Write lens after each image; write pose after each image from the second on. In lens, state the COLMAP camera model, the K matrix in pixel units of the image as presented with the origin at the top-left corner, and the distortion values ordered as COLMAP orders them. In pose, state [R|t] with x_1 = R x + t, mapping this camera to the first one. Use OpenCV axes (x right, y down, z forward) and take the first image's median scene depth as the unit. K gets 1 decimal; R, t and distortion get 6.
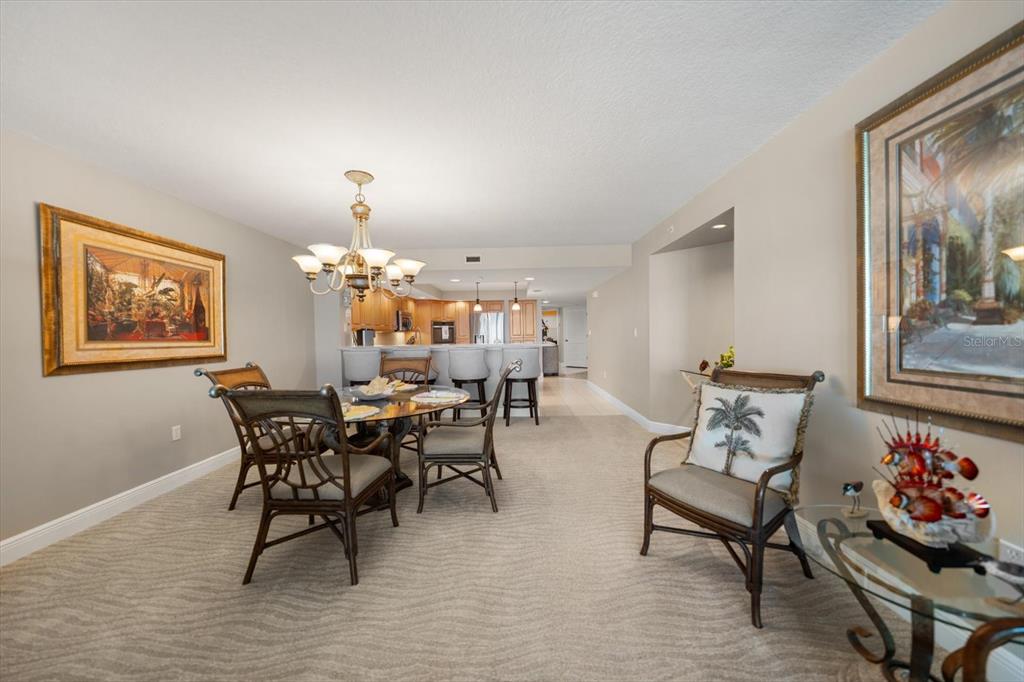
lens RADIAL K [[357.8, 0, 517.5], [0, 357.8, 340.9], [0, 0, 1]] dist [0.001589, -0.000175]
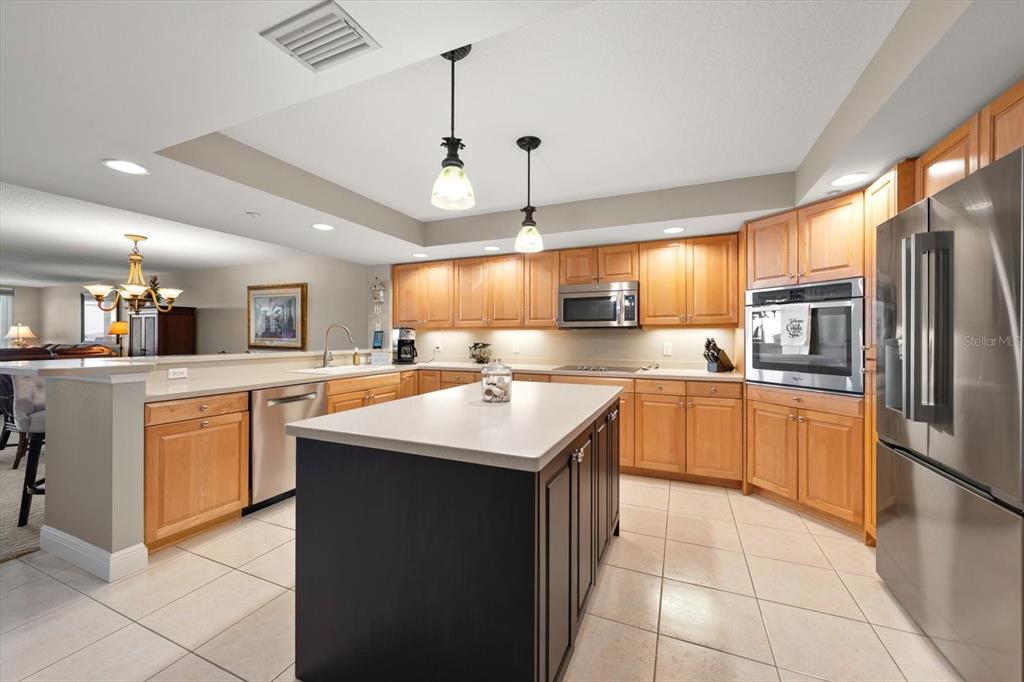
lens RADIAL K [[390.0, 0, 510.2], [0, 390.0, 336.6], [0, 0, 1]] dist [-0.001345, -0.000297]
pose [[-0.405150, 0.017015, -0.914092, 0.440172], [-0.014082, 0.999592, 0.024848, -0.072022], [0.914142, 0.022939, -0.404745, 2.971605]]
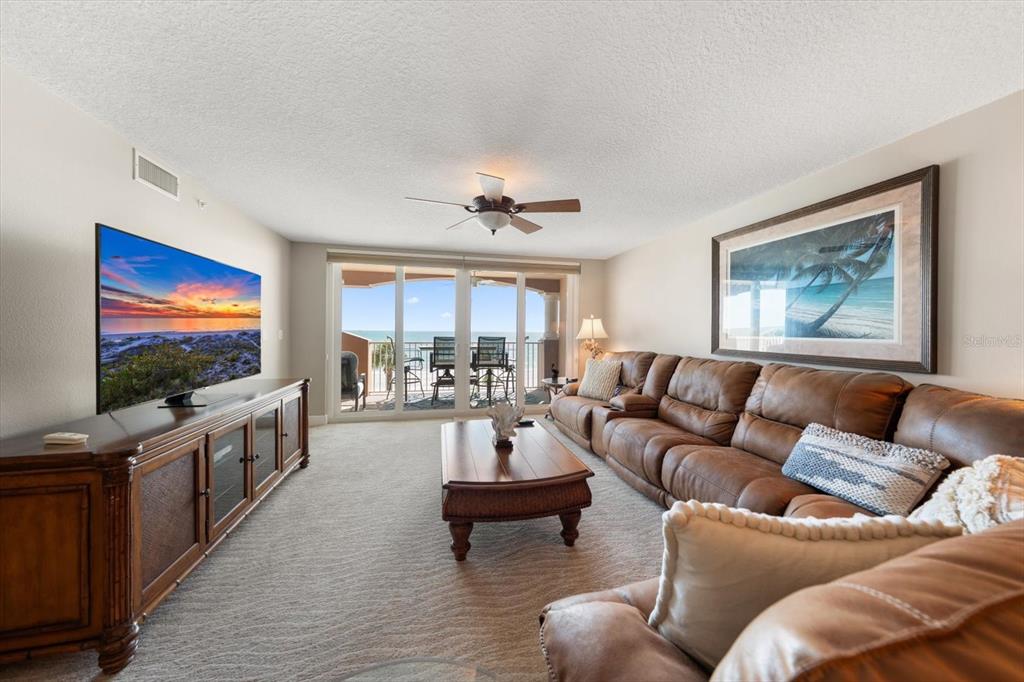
lens RADIAL K [[357.8, 0, 514.5], [0, 357.8, 333.1], [0, 0, 1]] dist [0.001589, -0.000175]
pose [[-0.976334, 0.013869, -0.215824, -0.060731], [0.006651, 0.999395, 0.034134, -0.016354], [0.216166, 0.031891, -0.975836, -0.233442]]
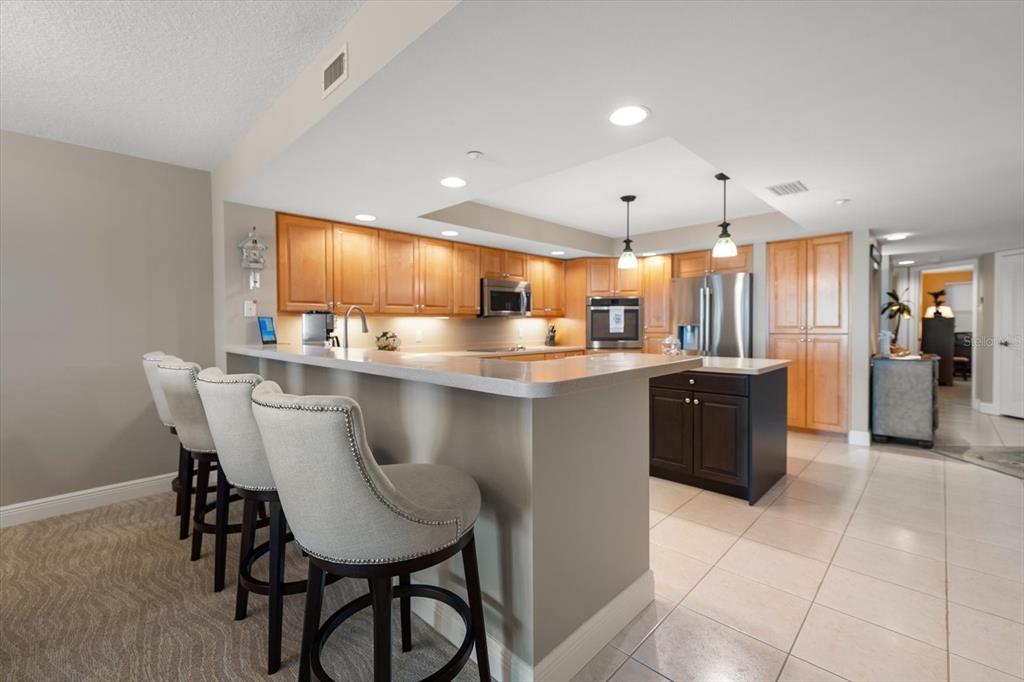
lens RADIAL K [[436.8, 0, 510.1], [0, 436.8, 335.0], [0, 0, 1]] dist [0.003820, -0.000084]
pose [[0.707421, 0.028455, -0.706219, 0.418196], [-0.021048, 0.999594, 0.019193, -0.032452], [0.706479, 0.001287, 0.707733, 1.452877]]
